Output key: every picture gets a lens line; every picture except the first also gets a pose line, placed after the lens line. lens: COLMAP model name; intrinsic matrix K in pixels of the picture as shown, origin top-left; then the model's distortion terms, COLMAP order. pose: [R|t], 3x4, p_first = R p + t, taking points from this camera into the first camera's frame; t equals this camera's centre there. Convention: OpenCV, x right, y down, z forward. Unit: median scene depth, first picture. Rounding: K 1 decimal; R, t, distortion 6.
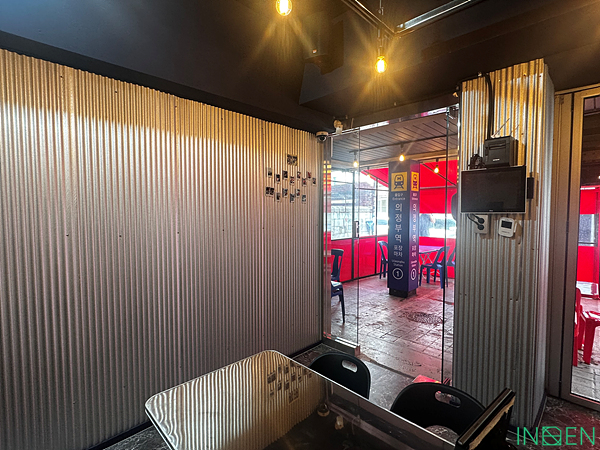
lens RADIAL K [[302.1, 0, 302.4], [0, 302.1, 226.1], [0, 0, 1]] dist [-0.000520, -0.001359]
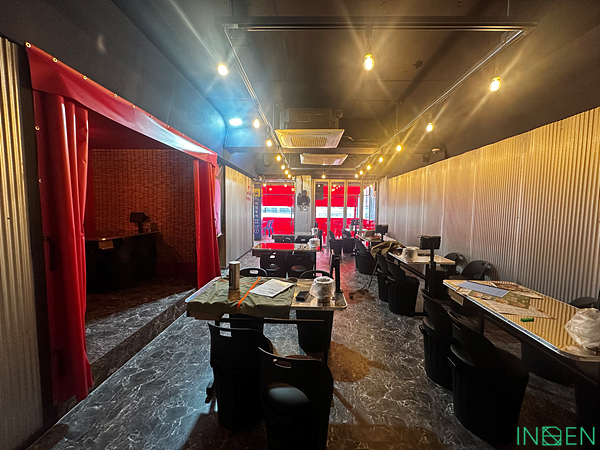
lens RADIAL K [[241.4, 0, 299.7], [0, 241.4, 225.2], [0, 0, 1]] dist [-0.002501, 0.000505]
pose [[0.740379, -0.038530, 0.671084, -1.794867], [0.018051, 0.999135, 0.037449, 0.113539], [-0.671947, -0.015613, 0.740435, -1.627768]]
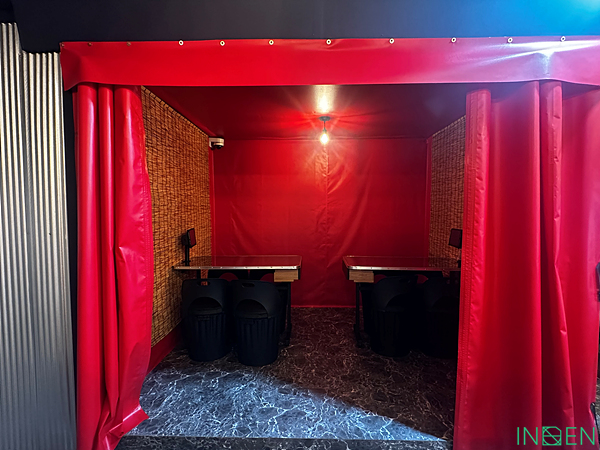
lens RADIAL K [[302.1, 0, 296.0], [0, 302.1, 226.4], [0, 0, 1]] dist [-0.000520, -0.001359]
pose [[0.682343, 0.041915, -0.729830, -0.970650], [-0.037503, 0.999047, 0.022313, 0.046228], [0.730070, 0.012146, 0.683265, -0.765812]]
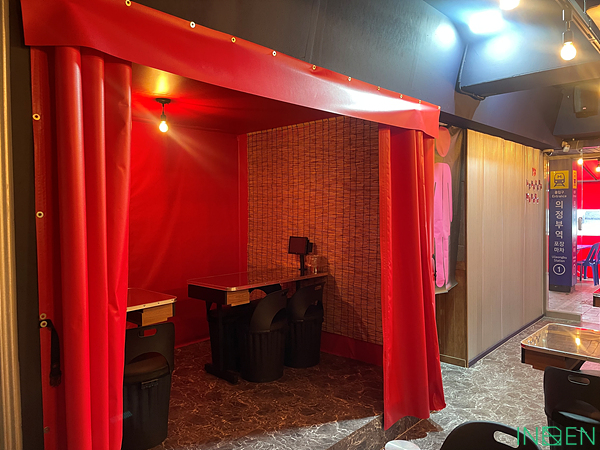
lens RADIAL K [[452.0, 0, 300.5], [0, 452.0, 219.3], [0, 0, 1]] dist [0.048211, -0.010548]
pose [[0.999526, -0.012096, 0.028314, -1.507266], [0.012713, 0.999683, -0.021724, 0.027933], [-0.028042, 0.022074, 0.999363, -1.330498]]
